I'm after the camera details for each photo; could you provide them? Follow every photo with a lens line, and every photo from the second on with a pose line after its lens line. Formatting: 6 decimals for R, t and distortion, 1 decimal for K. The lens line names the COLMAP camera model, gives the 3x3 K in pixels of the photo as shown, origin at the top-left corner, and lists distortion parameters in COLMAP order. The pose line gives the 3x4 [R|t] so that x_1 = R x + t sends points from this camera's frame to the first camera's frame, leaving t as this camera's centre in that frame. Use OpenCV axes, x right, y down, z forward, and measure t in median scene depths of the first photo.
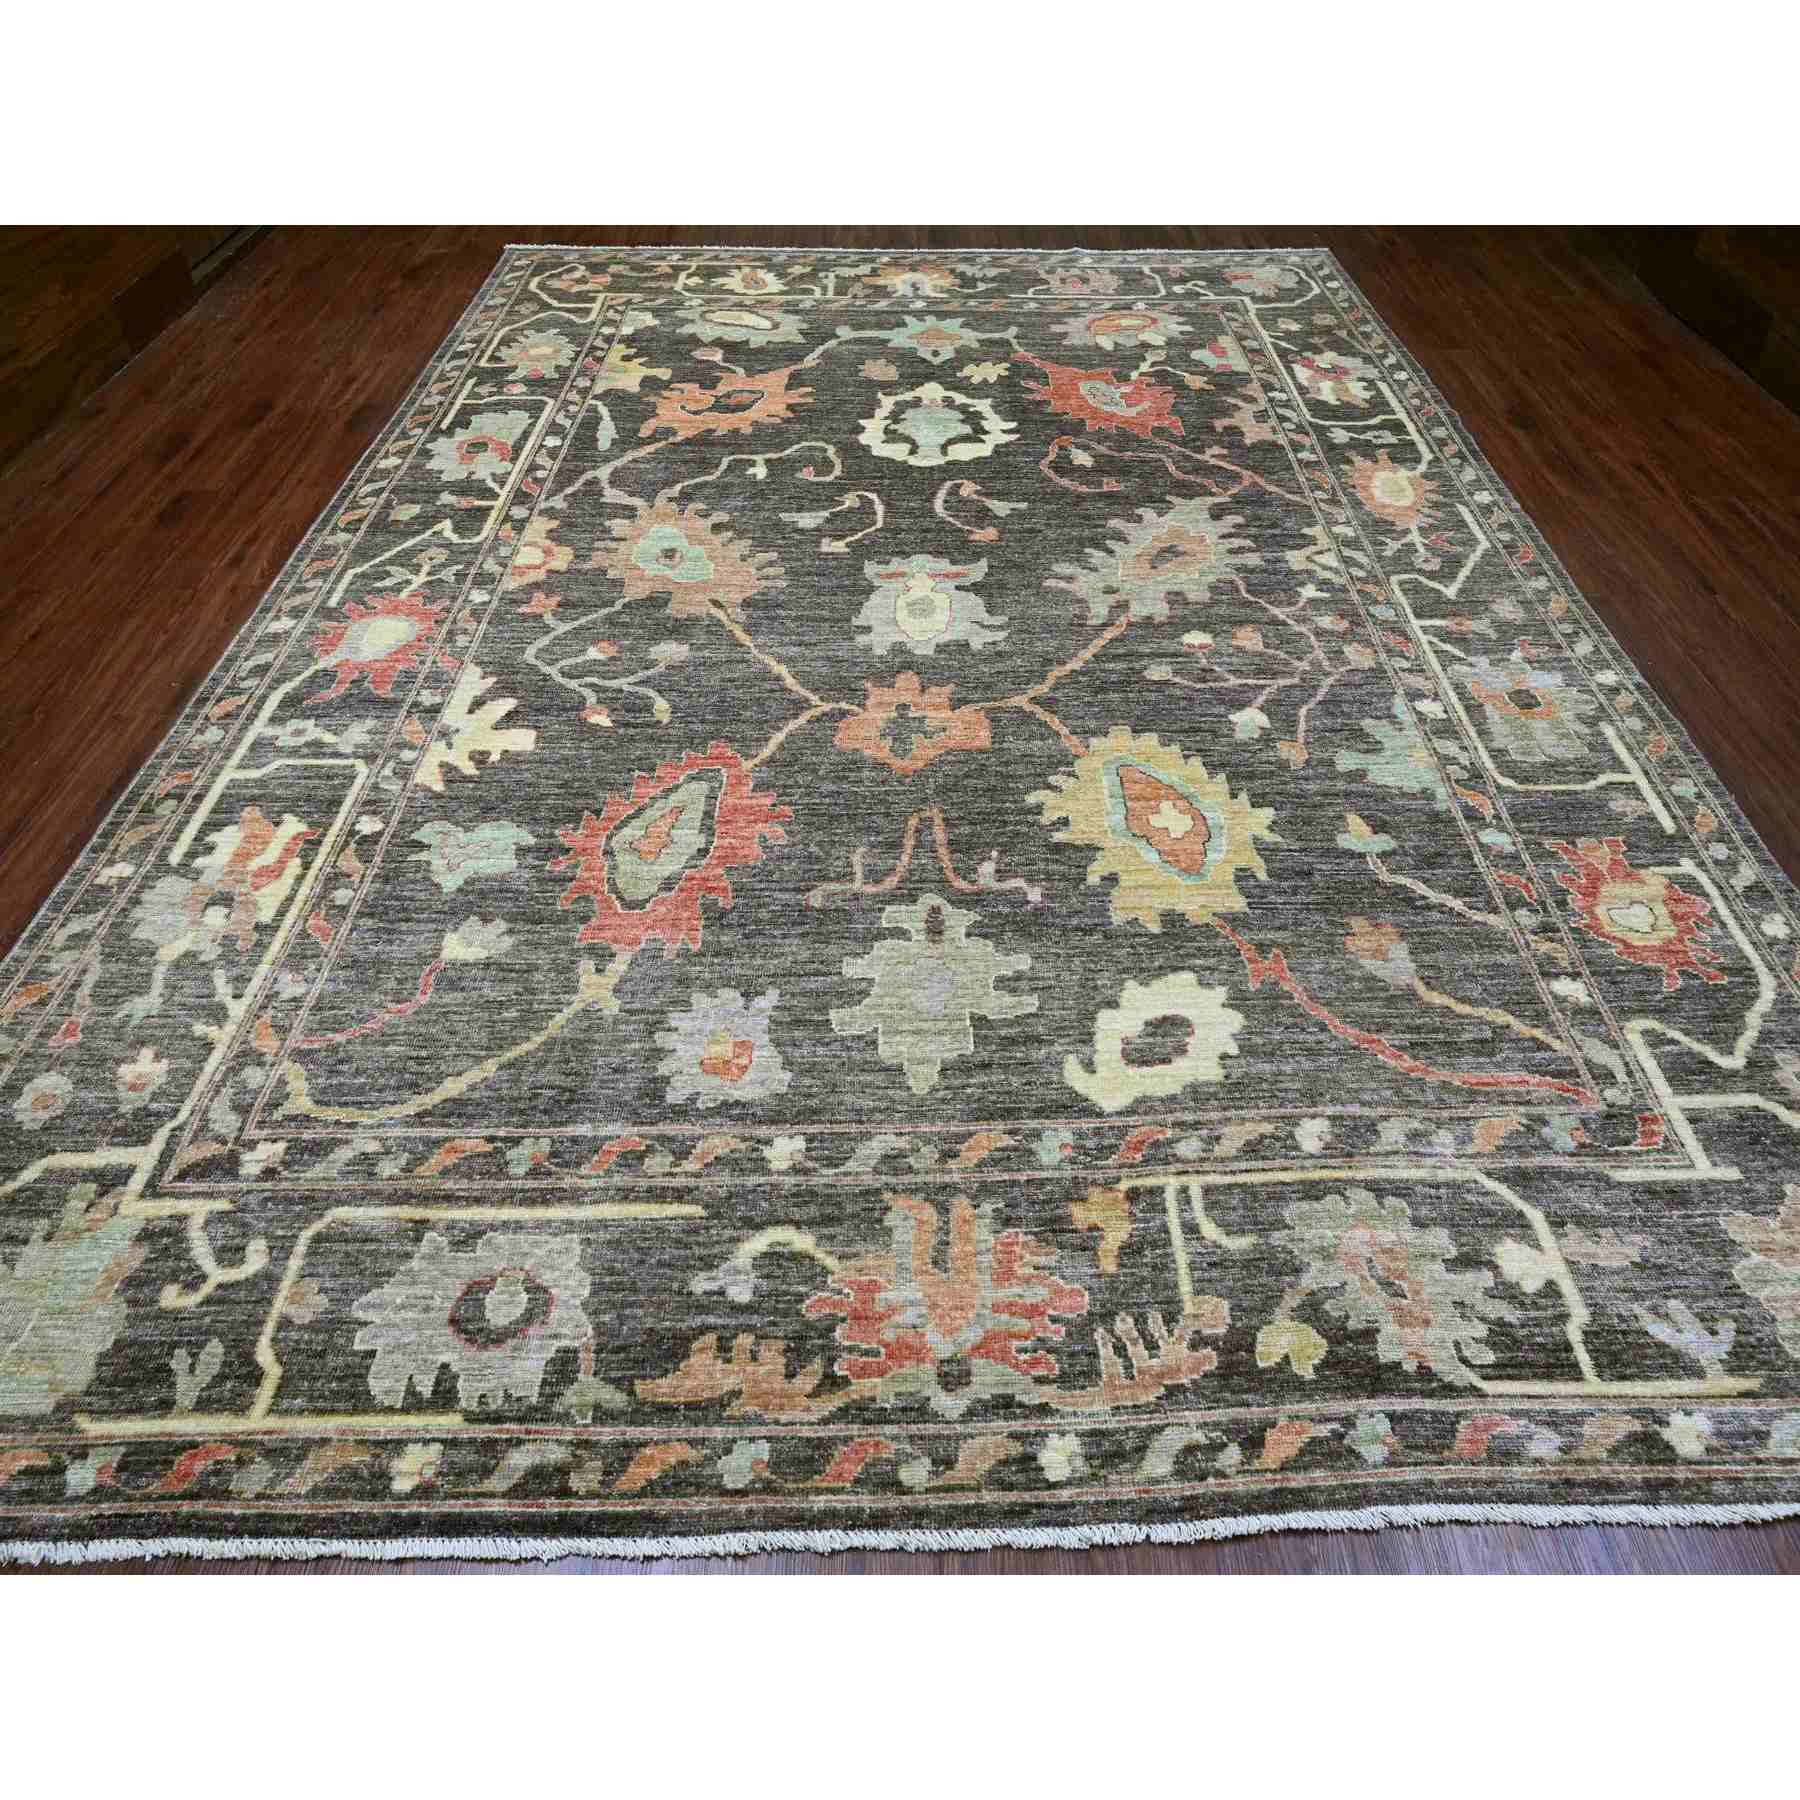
lens RADIAL K [[1088.4, 0, 900.0], [0, 1088.4, 900.0], [0, 0, 1]] dist [-0.007947, 0.000662]
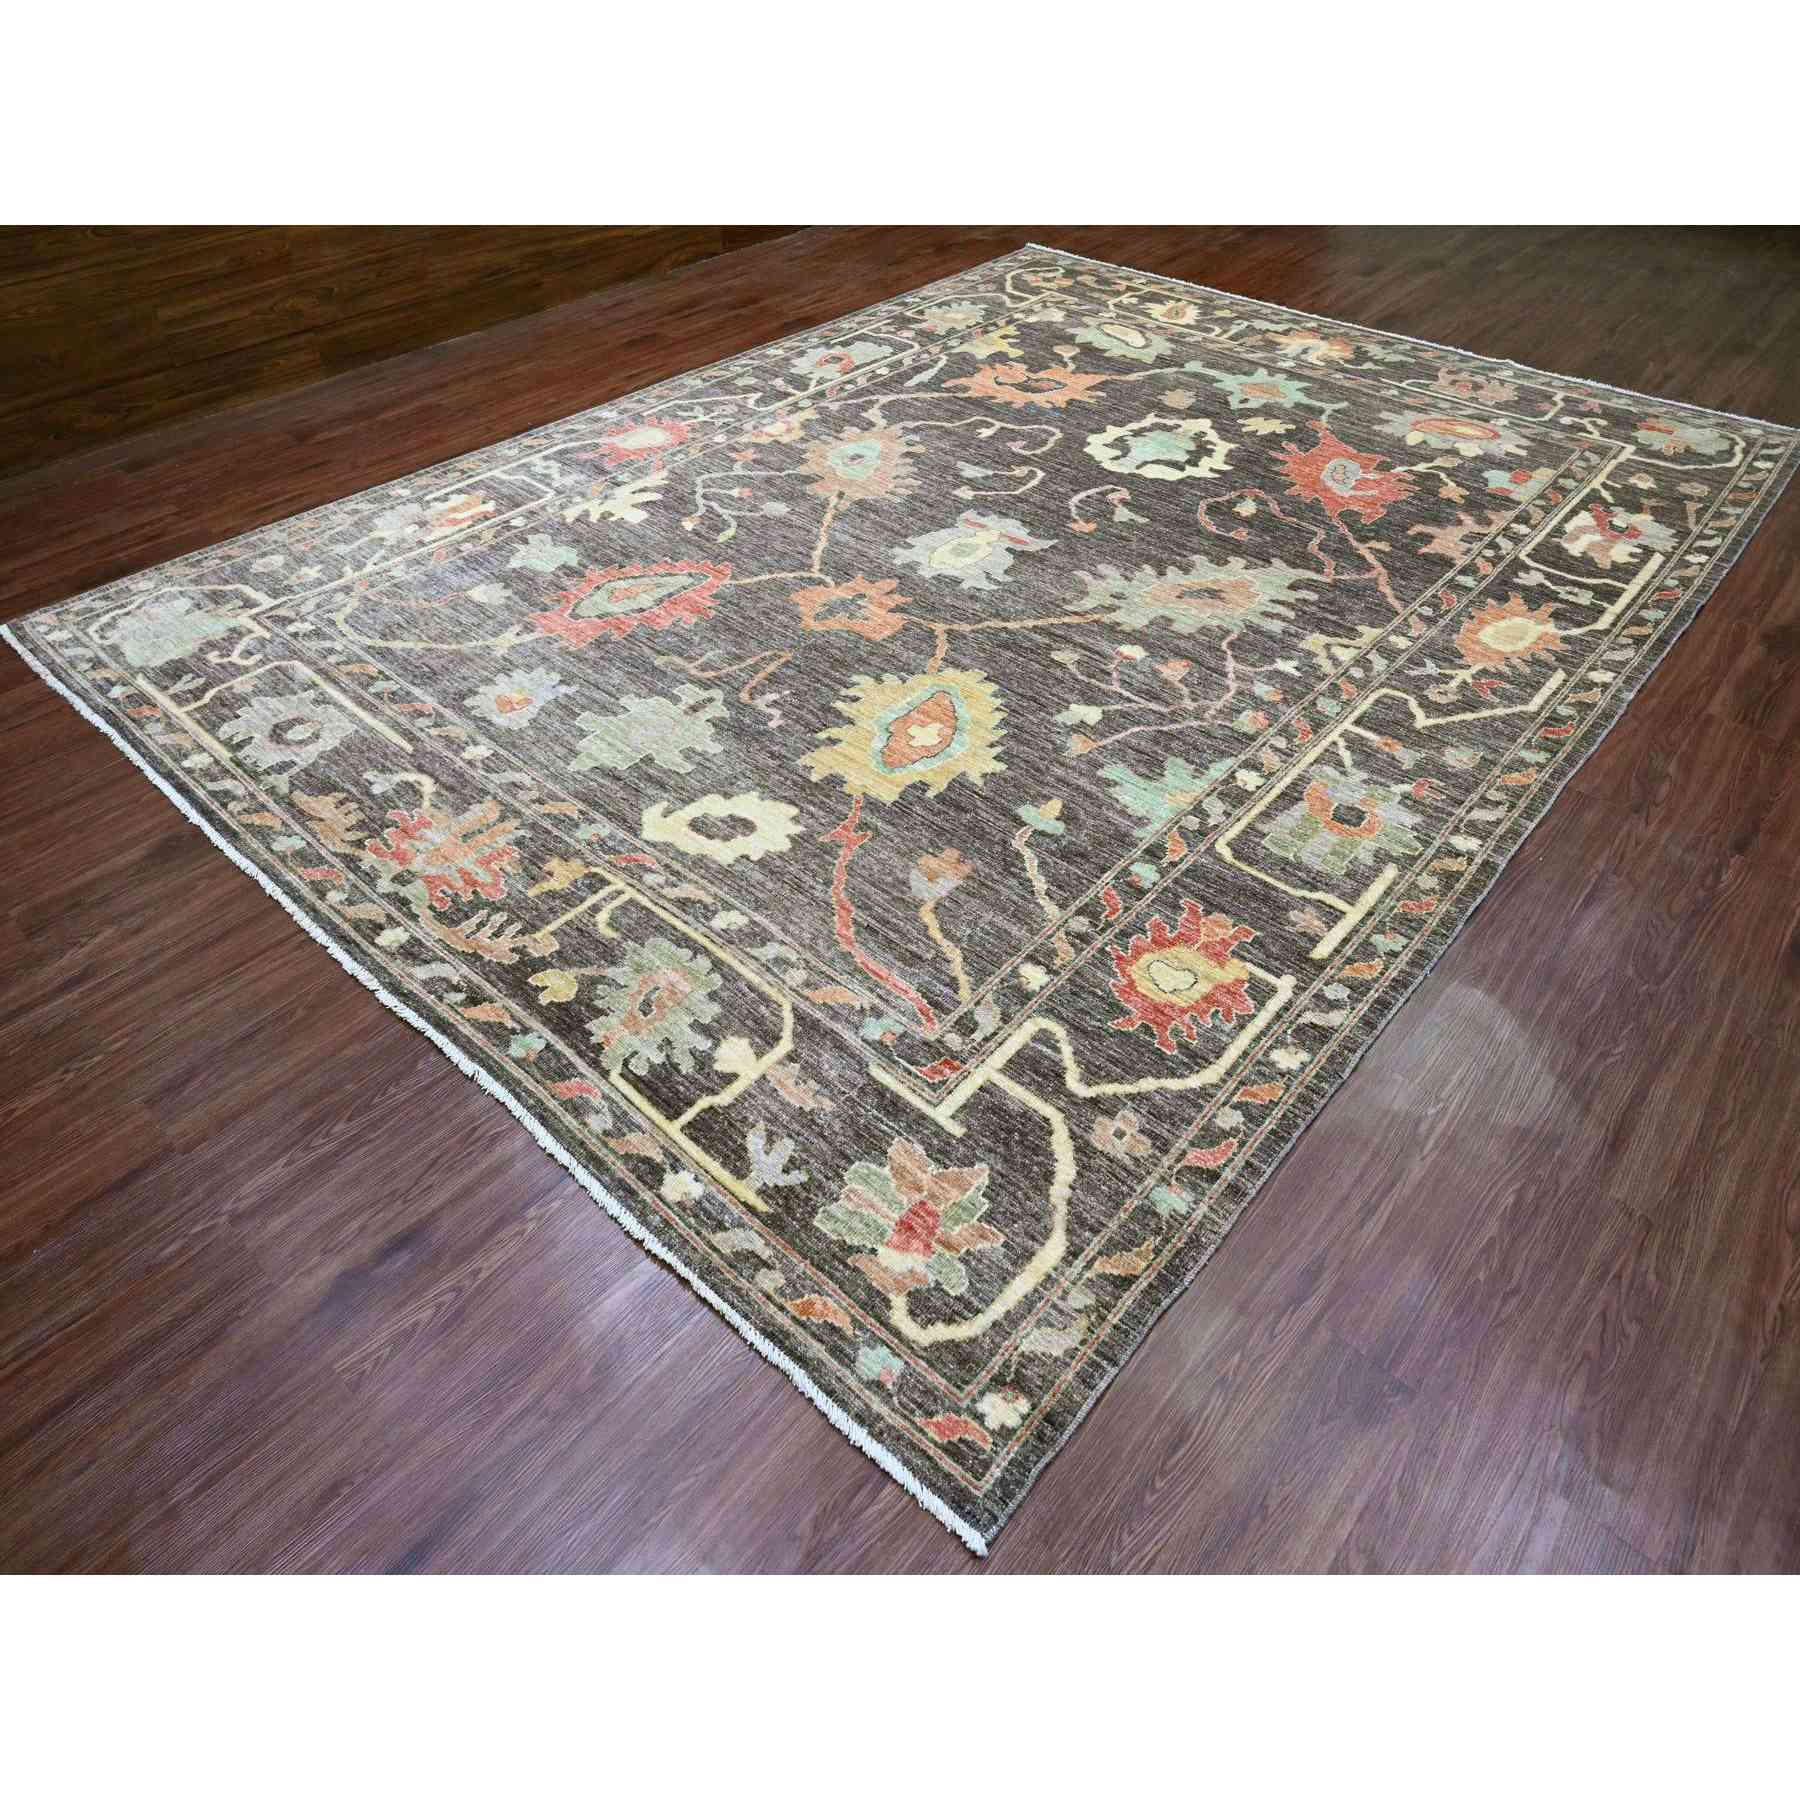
lens RADIAL K [[1088.4, 0, 900.0], [0, 1088.4, 900.0], [0, 0, 1]] dist [-0.007947, 0.000662]
pose [[0.742167, 0.473700, -0.474126, 0.665302], [-0.494919, 0.864381, 0.088889, -0.008139], [0.451932, 0.168683, 0.875958, -0.007269]]
